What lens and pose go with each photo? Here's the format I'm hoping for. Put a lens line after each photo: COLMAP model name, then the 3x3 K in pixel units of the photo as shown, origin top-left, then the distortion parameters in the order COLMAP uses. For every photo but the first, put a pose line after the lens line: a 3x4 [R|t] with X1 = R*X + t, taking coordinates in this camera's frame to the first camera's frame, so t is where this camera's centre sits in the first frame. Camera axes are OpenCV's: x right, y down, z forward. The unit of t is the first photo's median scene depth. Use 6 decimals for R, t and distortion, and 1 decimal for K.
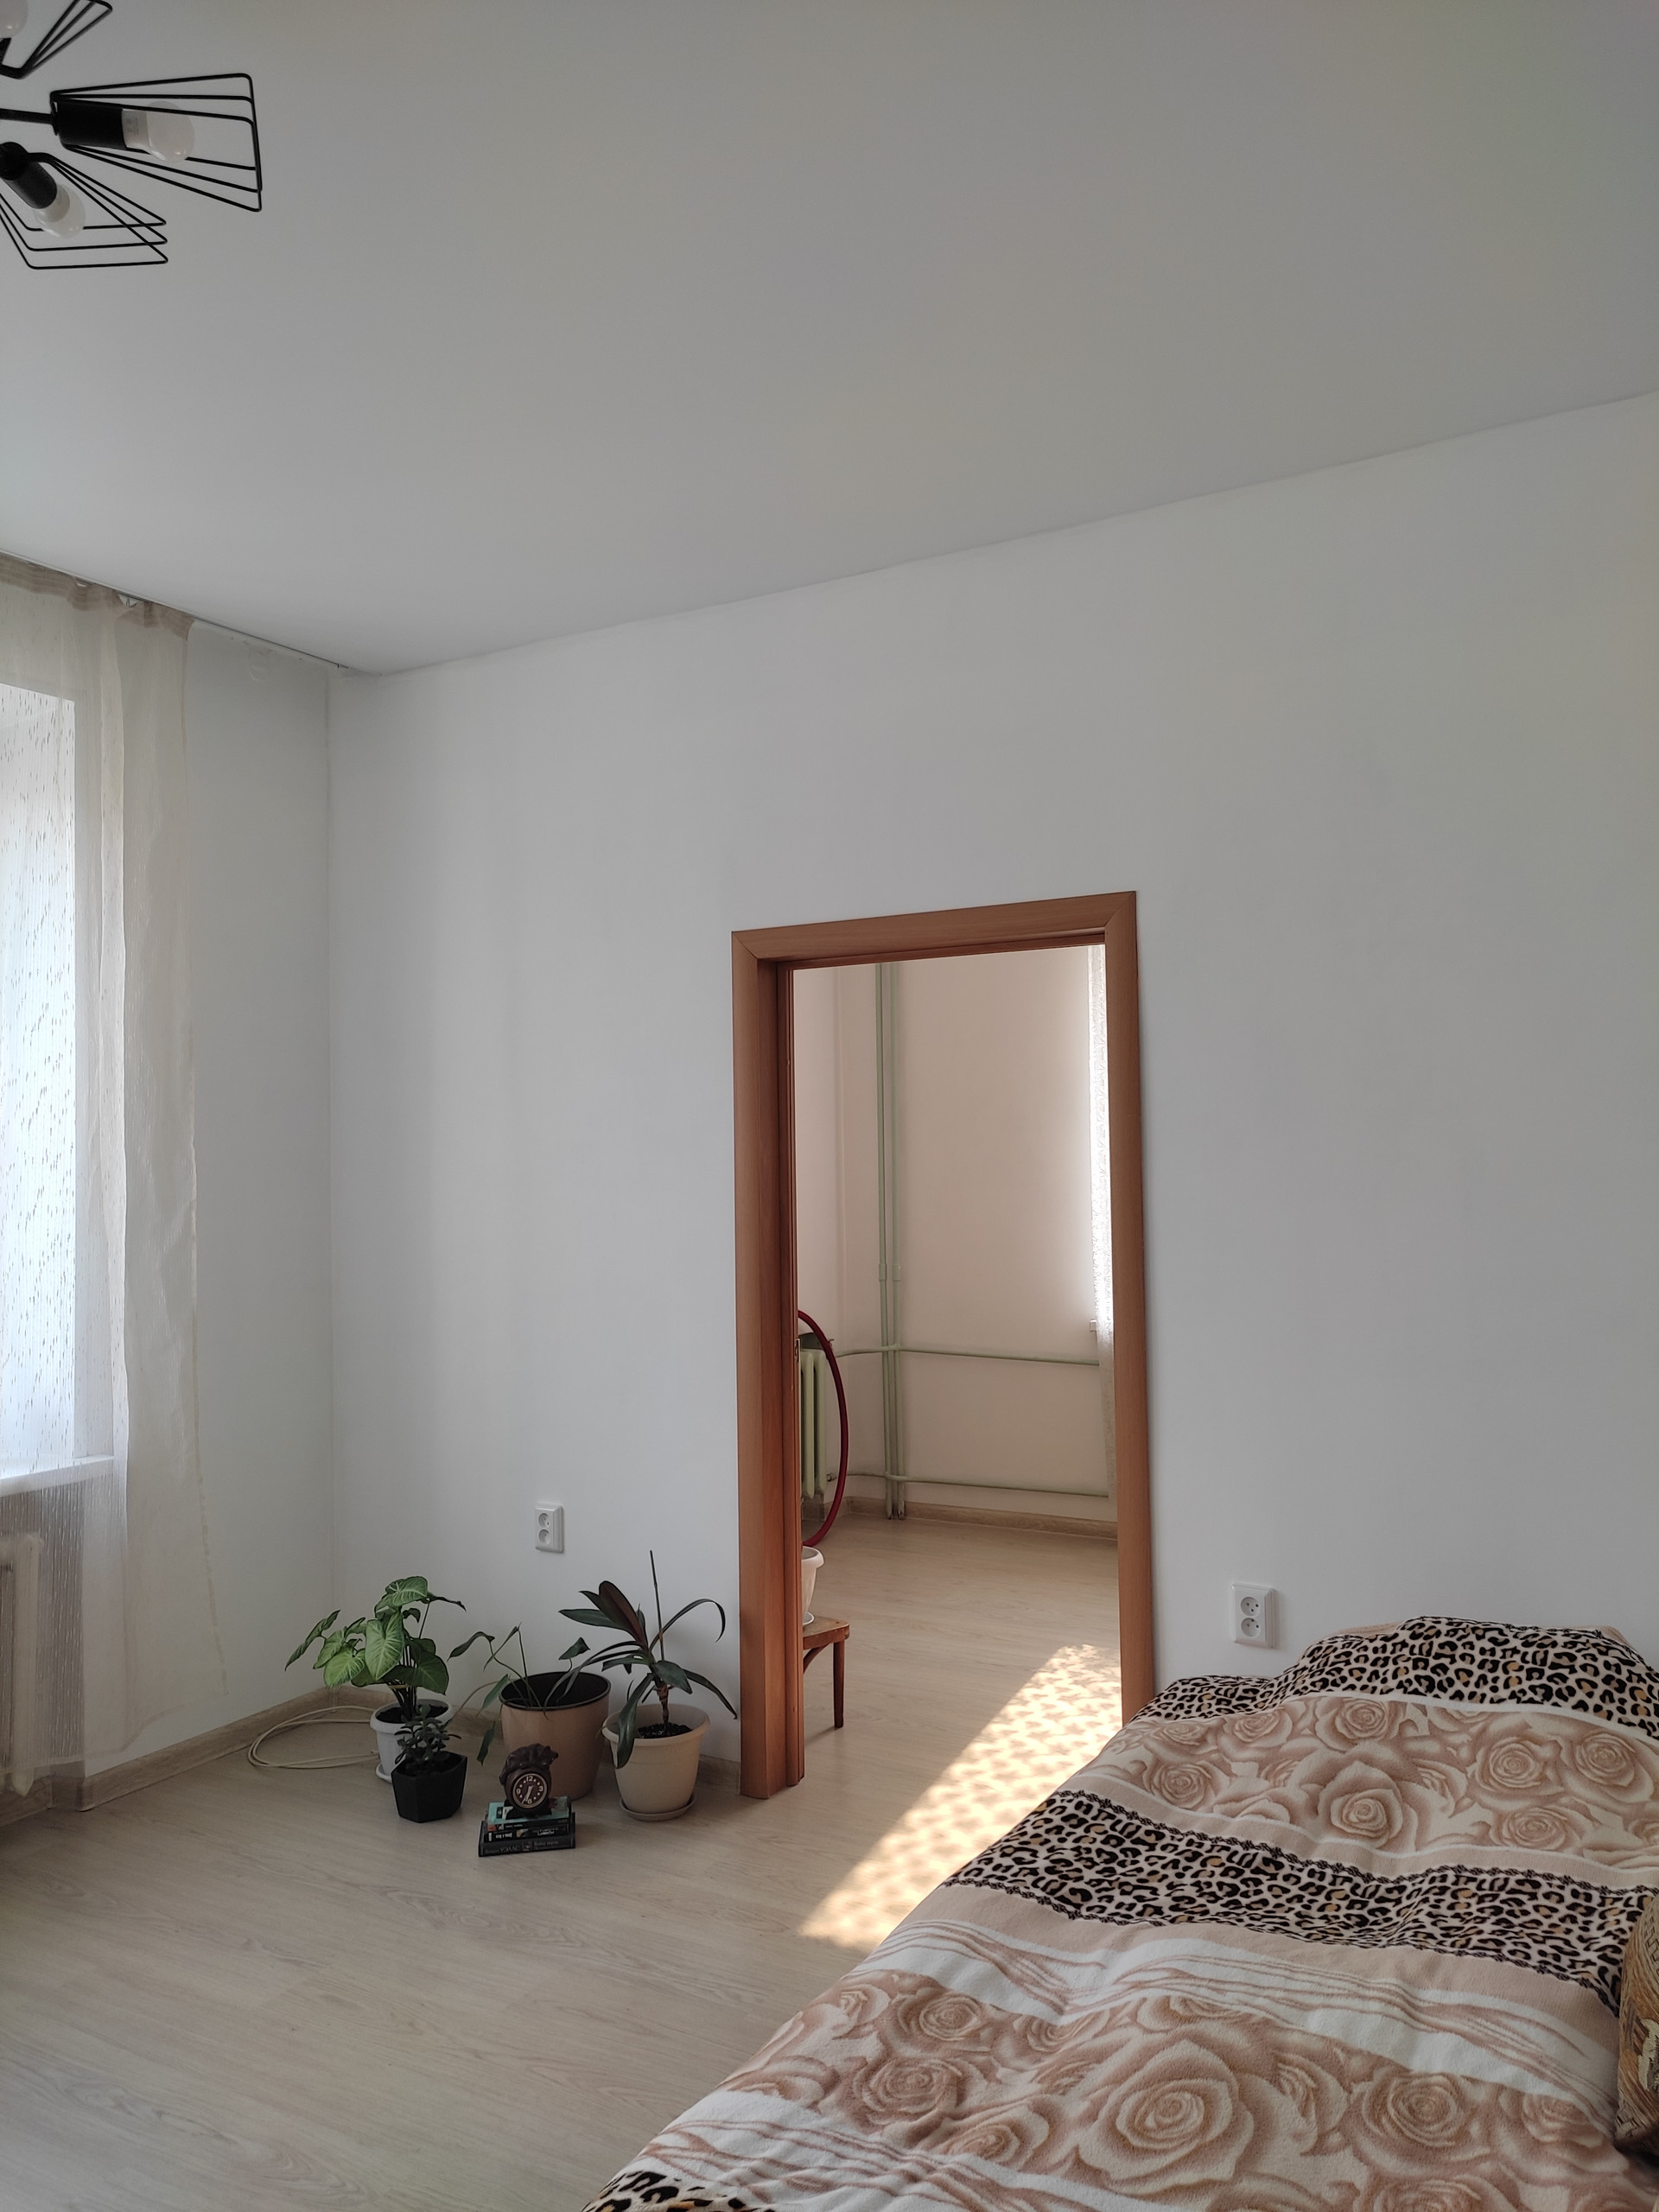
lens RADIAL K [[1697.8, 0, 828.4], [0, 1697.8, 1095.4], [0, 0, 1]] dist [0.071593, -0.022803]
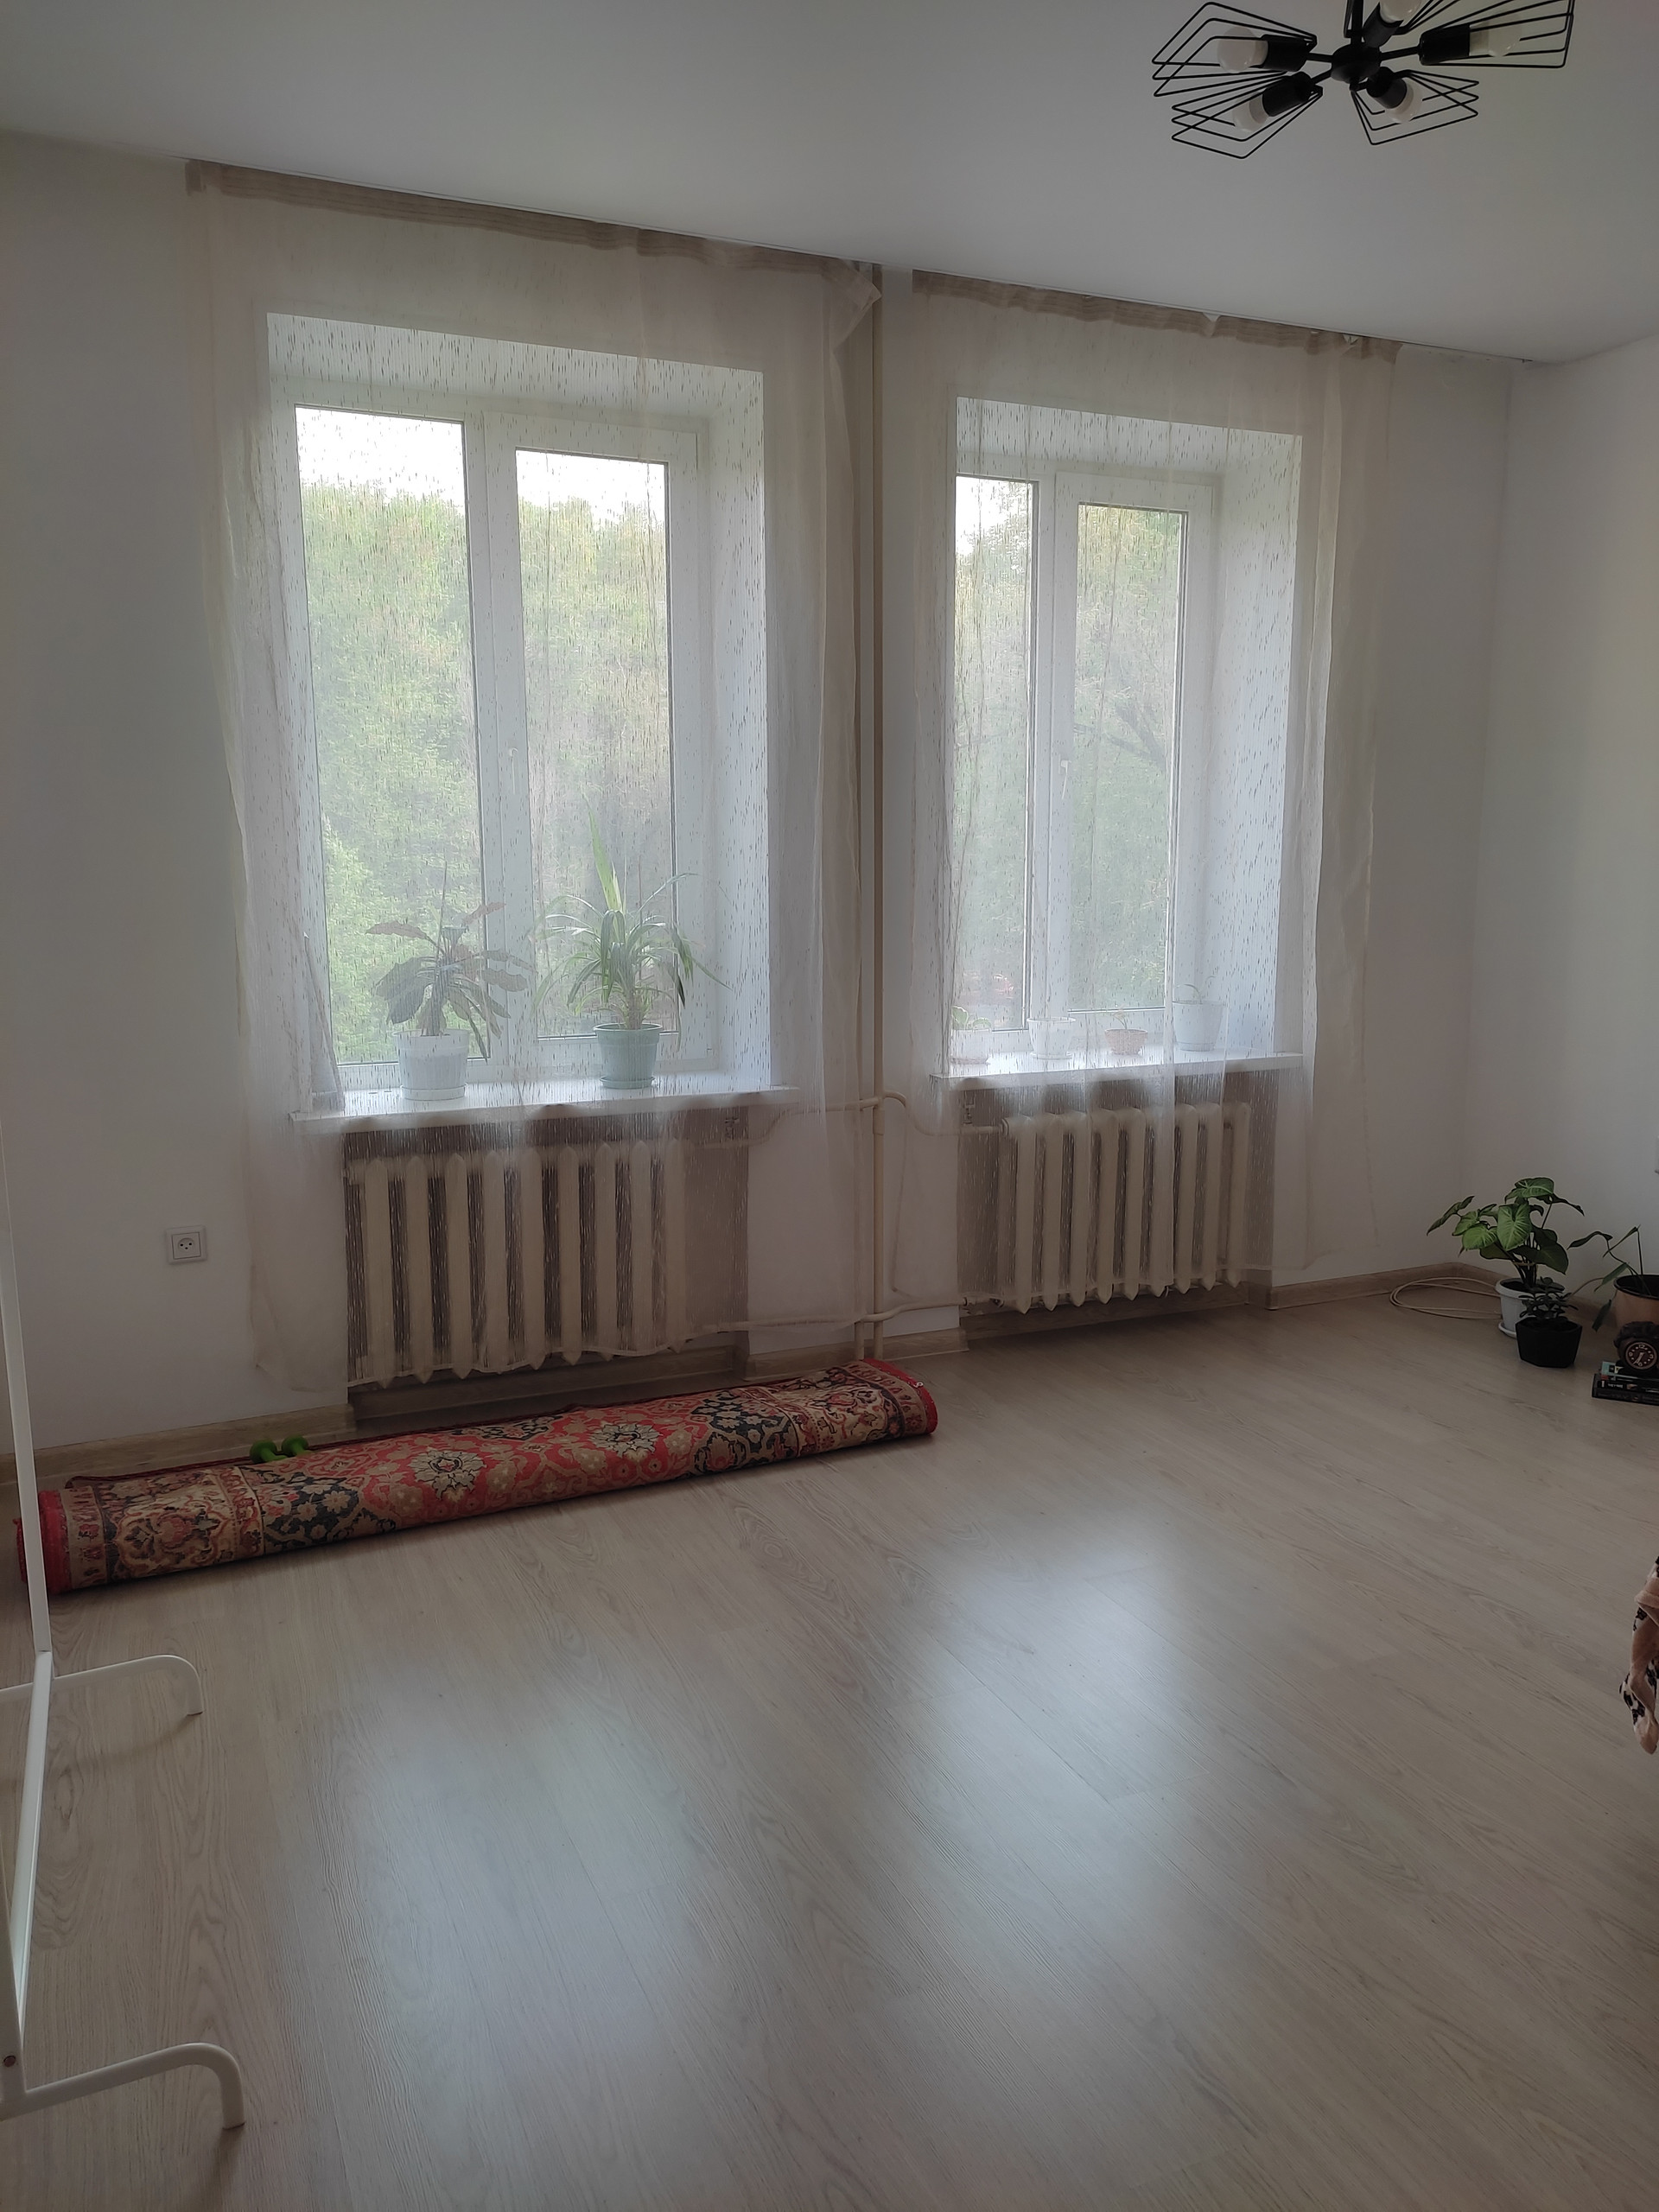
lens RADIAL K [[1697.8, 0, 833.0], [0, 1697.8, 1084.2], [0, 0, 1]] dist [0.071593, -0.022803]
pose [[0.822814, 0.101288, -0.559212, 0.014842], [0.002334, 0.983379, 0.181550, -0.001720], [0.568306, -0.150687, 0.808901, -0.241751]]
